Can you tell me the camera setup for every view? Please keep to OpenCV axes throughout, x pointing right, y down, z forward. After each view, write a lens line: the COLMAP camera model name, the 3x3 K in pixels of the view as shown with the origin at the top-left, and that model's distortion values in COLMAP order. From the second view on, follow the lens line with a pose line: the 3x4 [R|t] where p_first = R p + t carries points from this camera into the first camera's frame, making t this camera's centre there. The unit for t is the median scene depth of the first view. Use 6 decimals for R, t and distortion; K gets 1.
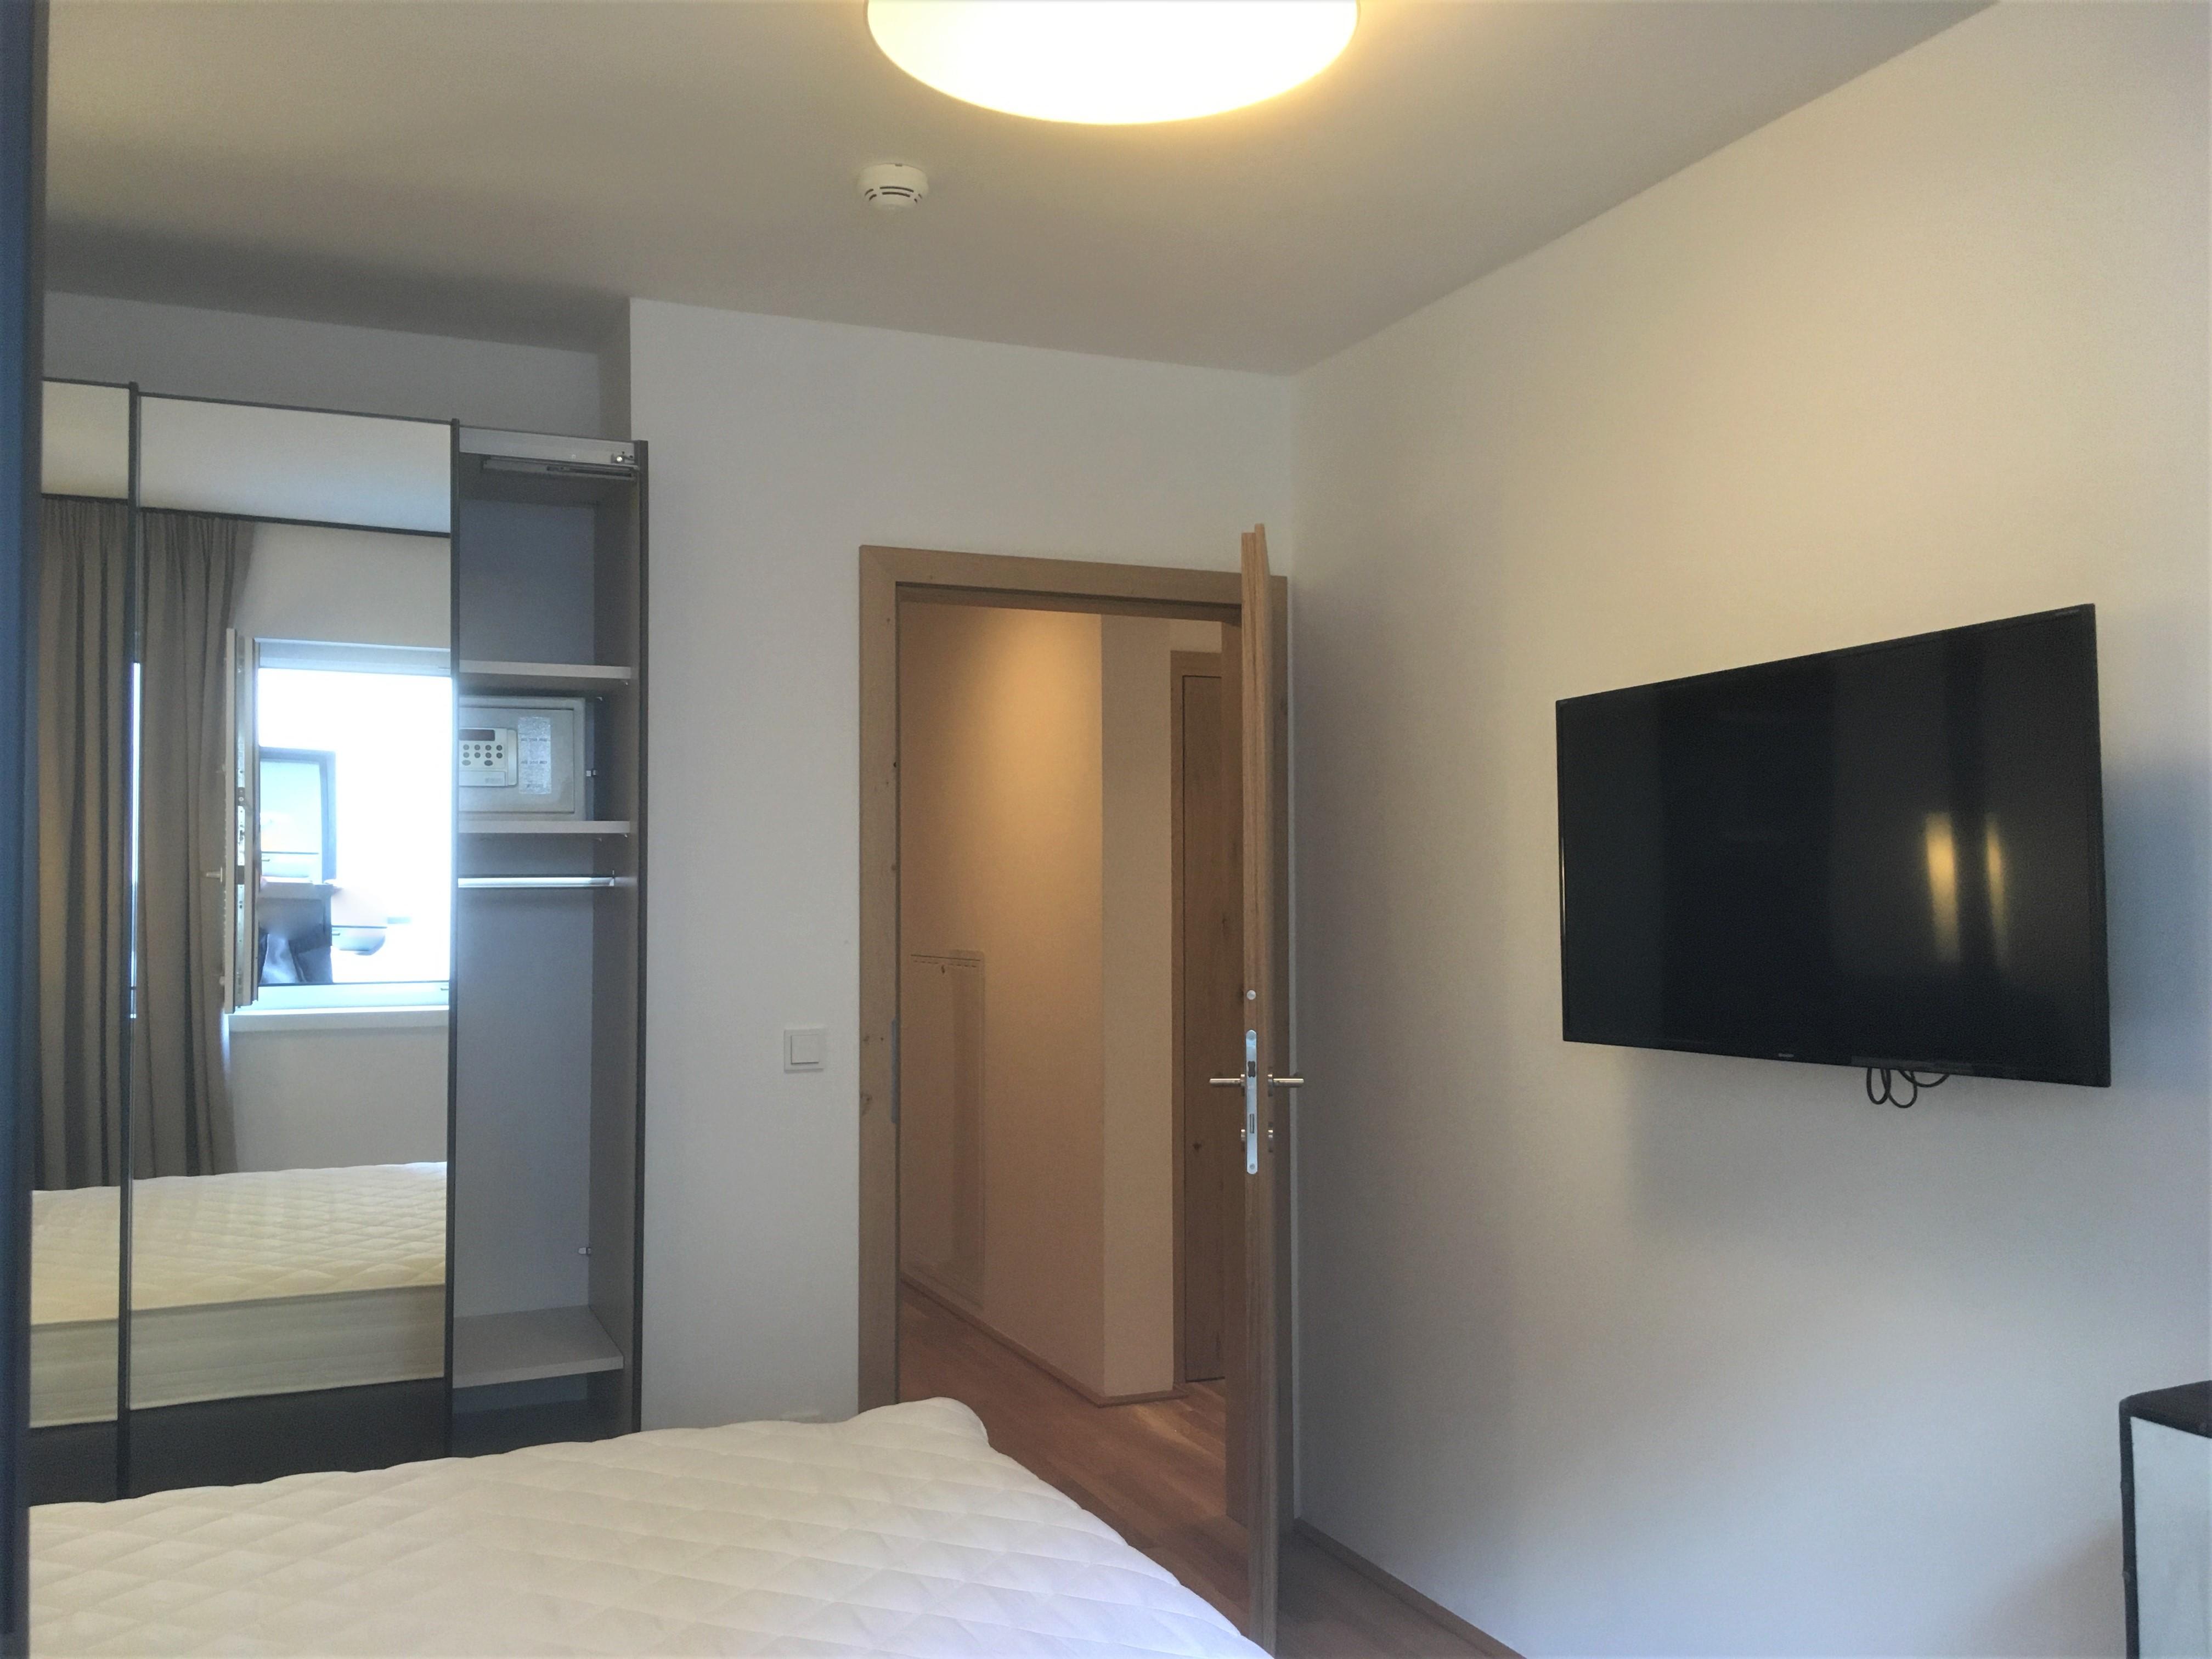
lens RADIAL K [[1872.5, 0, 1106.0], [0, 1872.5, 829.5], [0, 0, 1]] dist [0.053244, -0.009196]
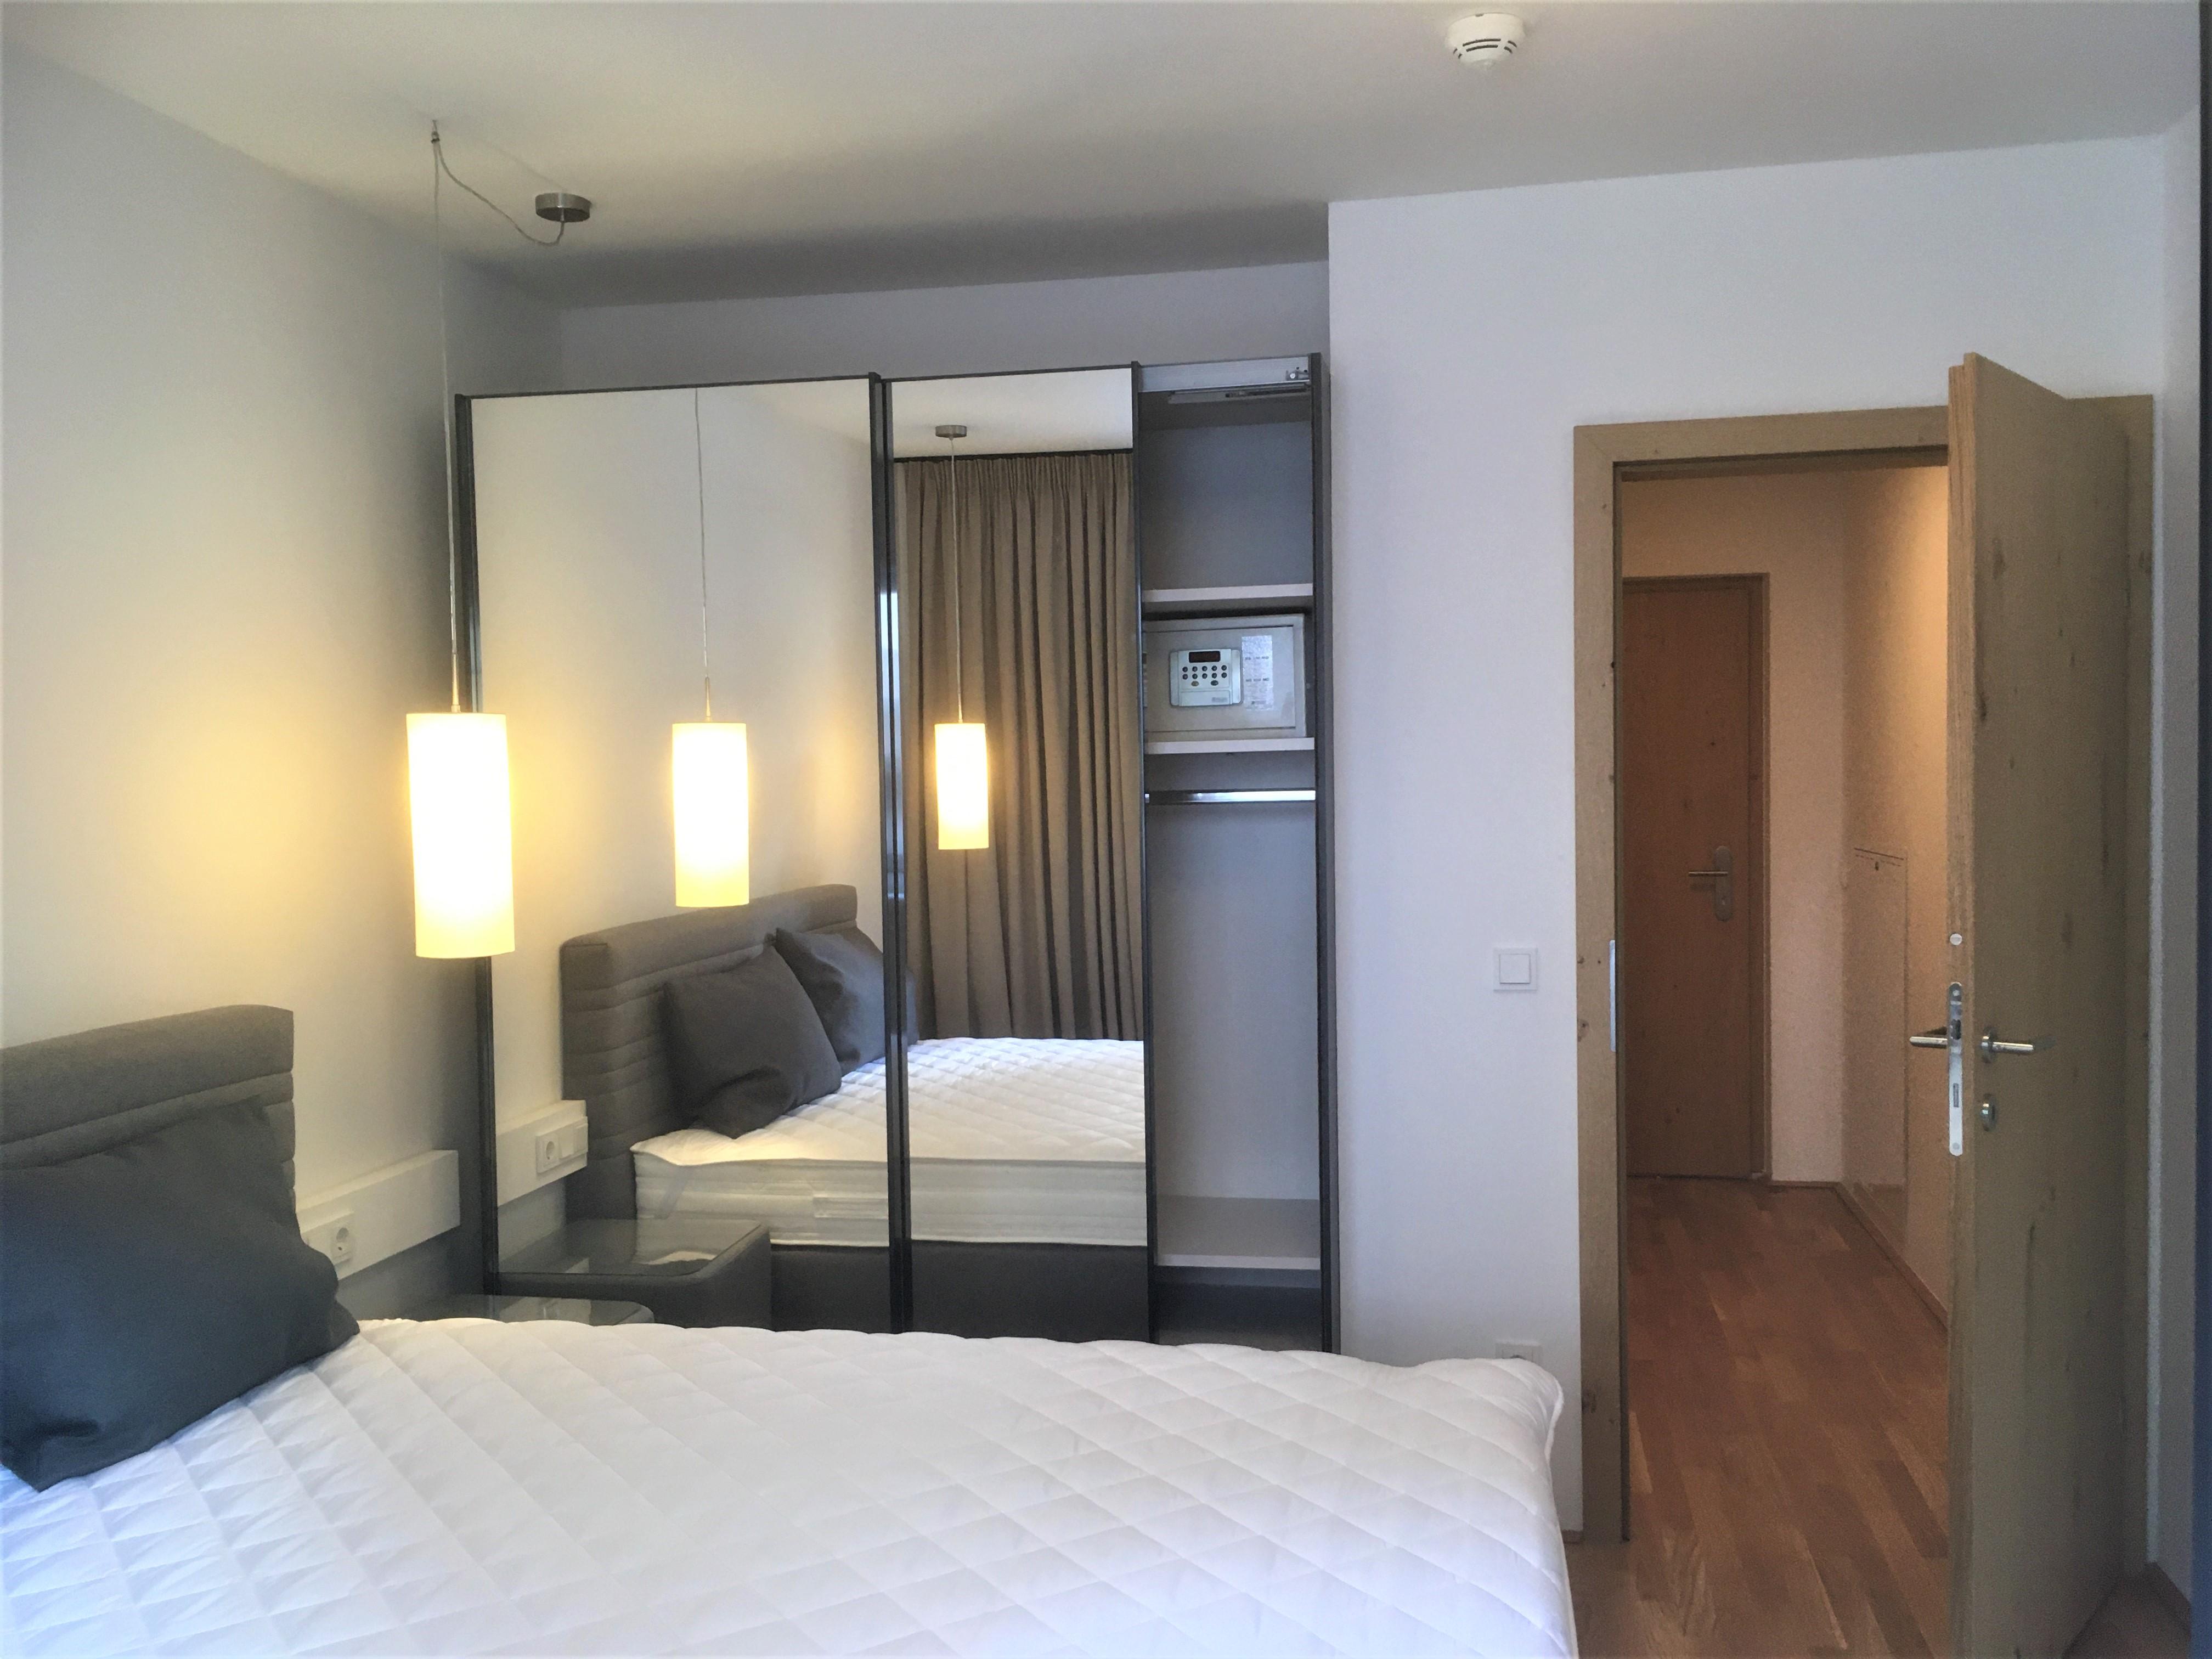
lens RADIAL K [[1872.5, 0, 1106.0], [0, 1872.5, 829.5], [0, 0, 1]] dist [0.053244, -0.009196]
pose [[0.825197, 0.007015, -0.564801, 0.215037], [0.034436, 0.997438, 0.062701, -0.021752], [0.563794, -0.071190, 0.822842, 0.103827]]
